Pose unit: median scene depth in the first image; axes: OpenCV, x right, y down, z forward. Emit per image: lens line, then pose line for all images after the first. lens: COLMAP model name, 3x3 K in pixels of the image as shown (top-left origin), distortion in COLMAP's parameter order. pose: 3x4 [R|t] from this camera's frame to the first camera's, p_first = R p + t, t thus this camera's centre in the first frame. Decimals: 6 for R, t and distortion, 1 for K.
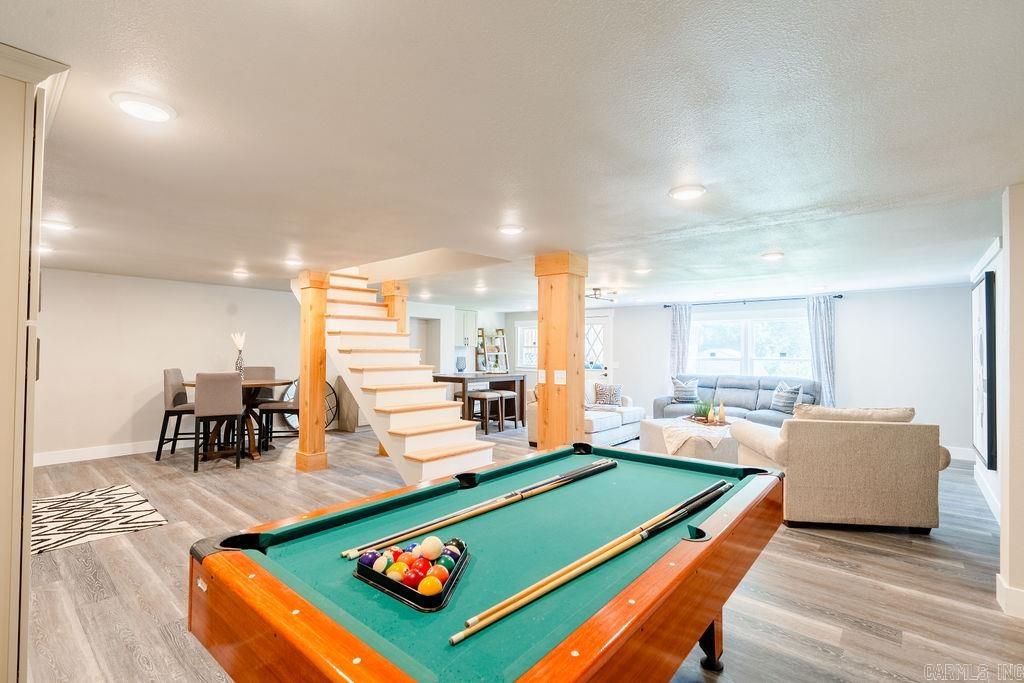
lens RADIAL K [[467.8, 0, 512.0], [0, 467.8, 341.5], [0, 0, 1]] dist [-0.006554, 0.000339]
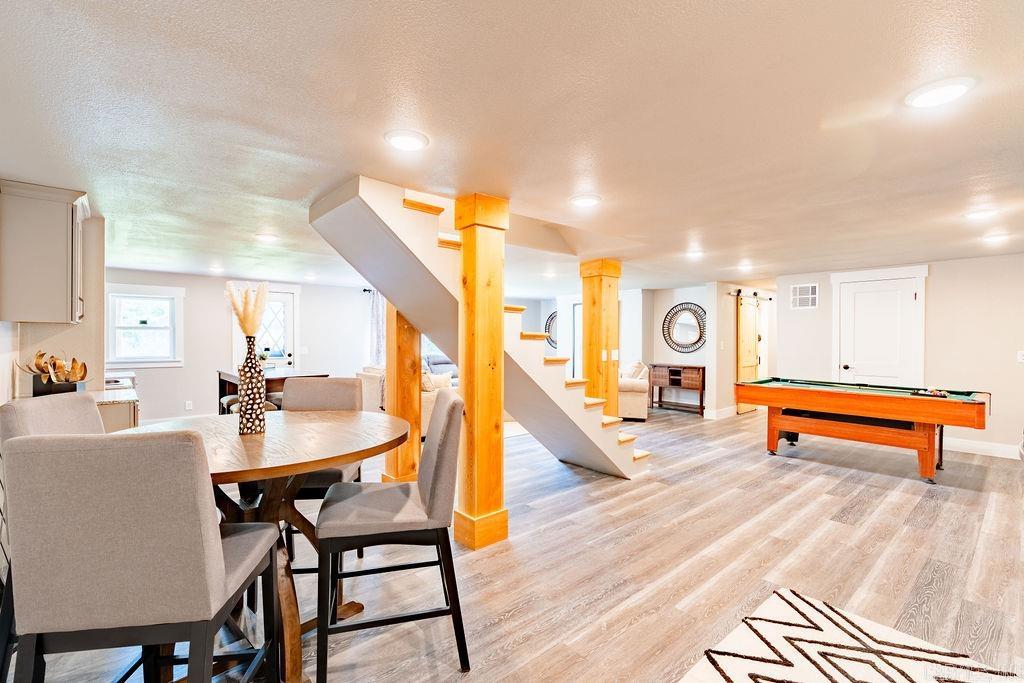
lens RADIAL K [[458.2, 0, 513.0], [0, 458.2, 340.1], [0, 0, 1]] dist [-0.006378, 0.000981]
pose [[0.141880, -0.014386, 0.989779, -1.202417], [-0.021459, 0.999615, 0.017605, 0.016754], [-0.989651, -0.023738, 0.141516, 1.076949]]
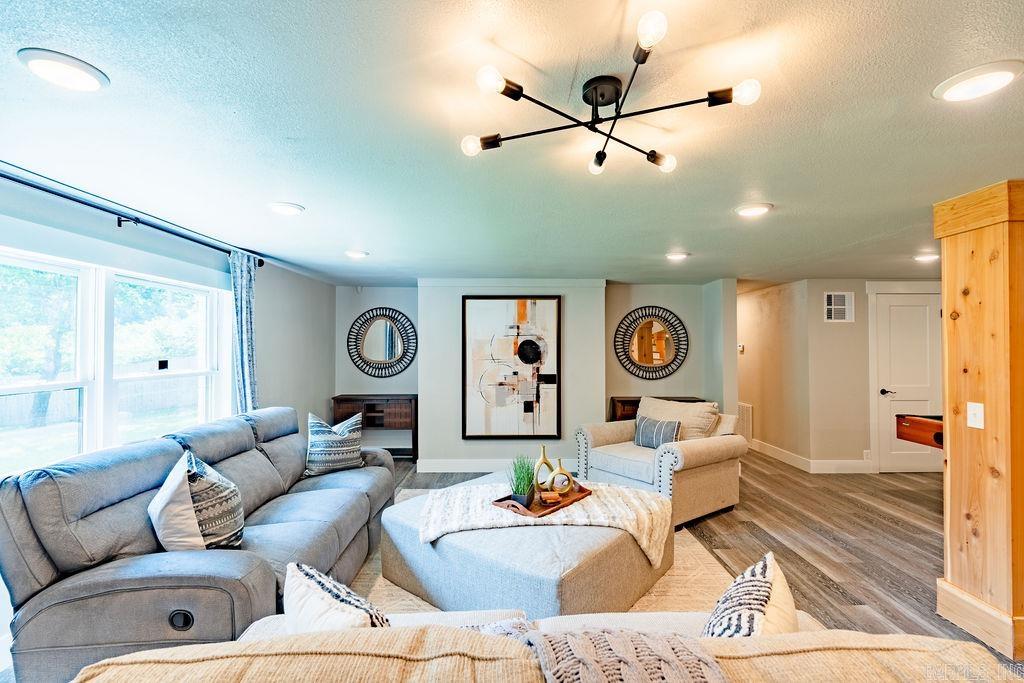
lens RADIAL K [[458.2, 0, 513.0], [0, 458.2, 340.1], [0, 0, 1]] dist [-0.006378, 0.000981]
pose [[-0.653395, 0.002275, 0.757014, 0.076543], [-0.021675, 0.999529, -0.021712, 0.013311], [-0.756707, -0.030595, -0.653038, 1.805927]]
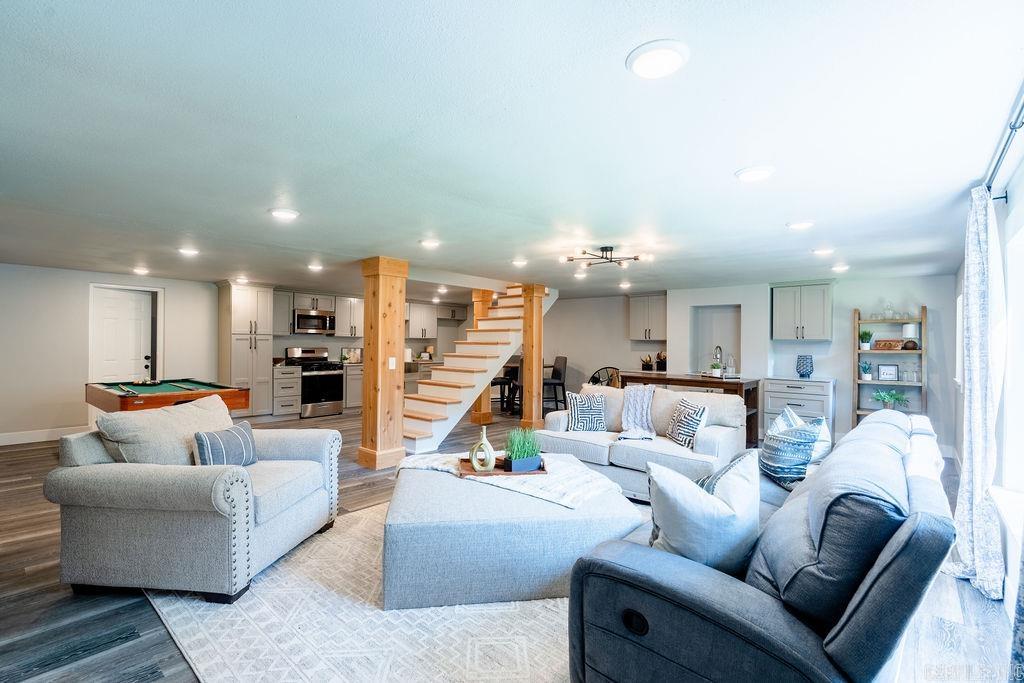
lens RADIAL K [[467.8, 0, 512.0], [0, 467.8, 341.5], [0, 0, 1]] dist [-0.006554, 0.000339]
pose [[-0.007598, -0.011785, -0.999902, 1.293400], [0.008794, 0.999891, -0.011852, 0.039585], [0.999932, -0.008883, -0.007493, 1.351892]]
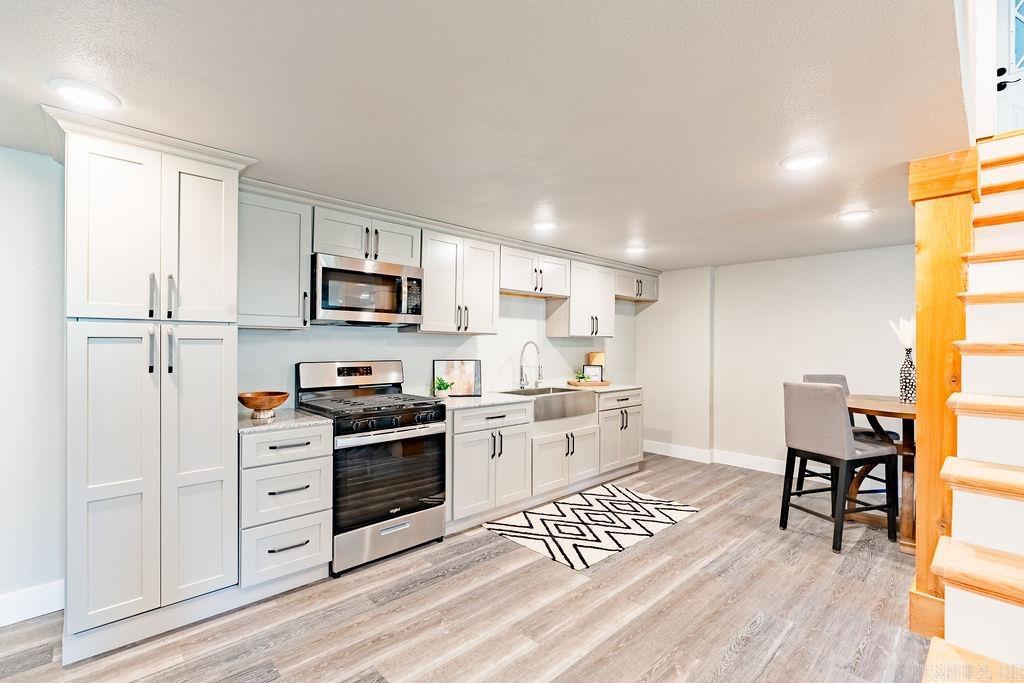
lens RADIAL K [[460.2, 0, 512.0], [0, 460.2, 341.5], [0, 0, 1]] dist [-0.005581, 0.000680]
pose [[-0.106620, -0.014839, -0.994189, 0.029538], [0.013338, 0.999777, -0.016353, 0.018357], [0.994210, -0.015004, -0.106398, 0.804557]]
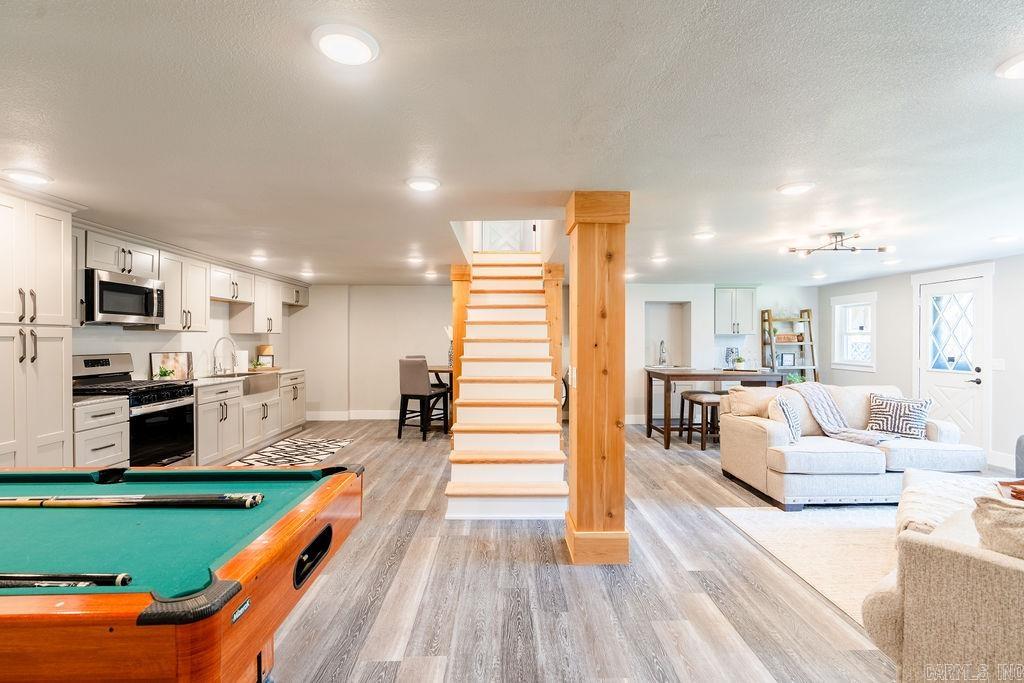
lens RADIAL K [[472.2, 0, 514.8], [0, 472.2, 339.9], [0, 0, 1]] dist [-0.003193, 0.000204]
pose [[0.667594, -0.006095, -0.744501, 0.547892], [0.018835, 0.999785, 0.008705, 0.013850], [0.744288, -0.019834, 0.667565, 0.461401]]
